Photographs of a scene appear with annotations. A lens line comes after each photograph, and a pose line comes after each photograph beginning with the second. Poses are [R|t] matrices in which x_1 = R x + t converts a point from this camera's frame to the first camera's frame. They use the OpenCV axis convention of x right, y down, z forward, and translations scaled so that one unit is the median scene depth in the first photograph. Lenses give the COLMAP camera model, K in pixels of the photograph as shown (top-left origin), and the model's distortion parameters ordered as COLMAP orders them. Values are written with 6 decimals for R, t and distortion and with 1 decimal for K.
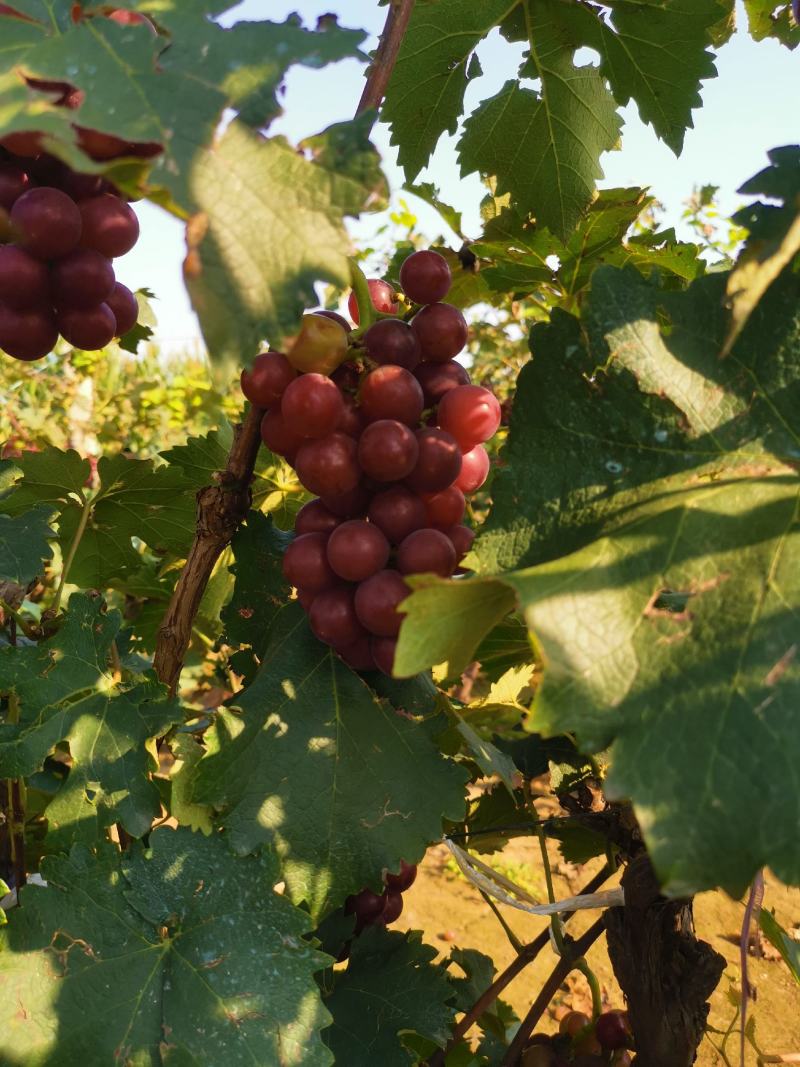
lens RADIAL K [[808.0, 0, 400.0], [0, 808.0, 533.5], [0, 0, 1]] dist [0.002916, 0.005932]
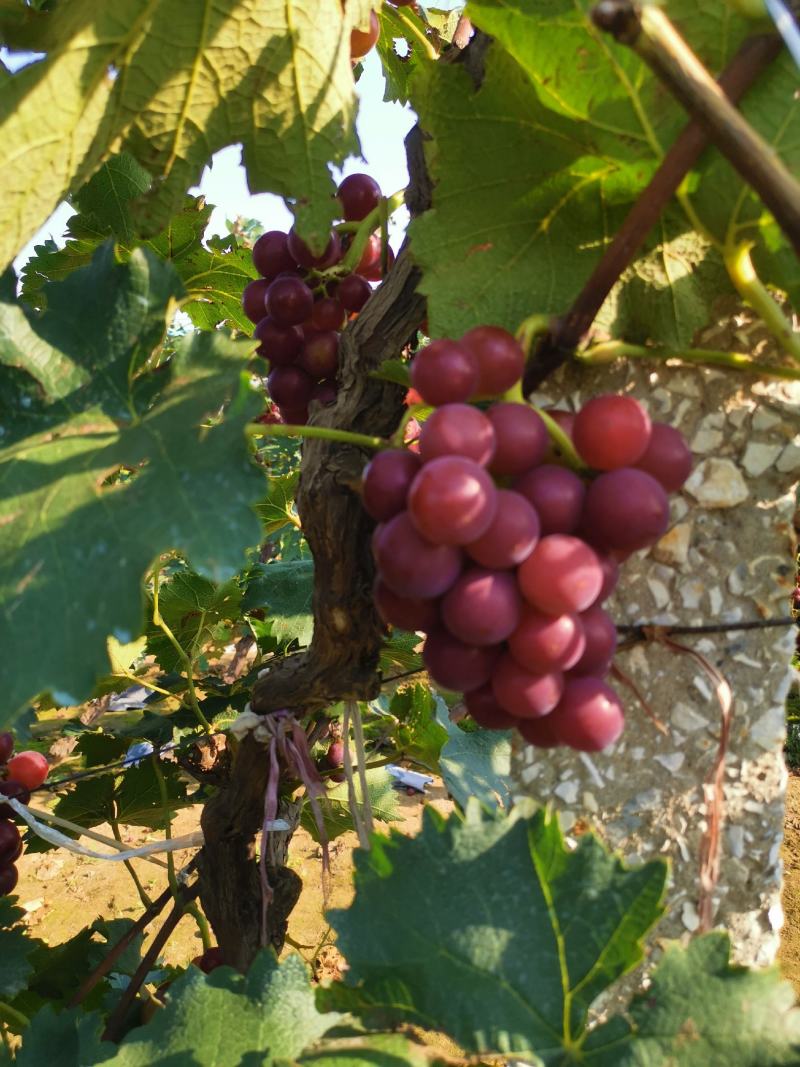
lens RADIAL K [[808.0, 0, 400.0], [0, 808.0, 533.5], [0, 0, 1]] dist [0.002916, 0.005932]
pose [[0.971959, -0.037854, 0.232083, 0.577834], [0.039157, 0.999233, -0.001008, 0.093854], [-0.231867, 0.010068, 0.972695, -0.273763]]
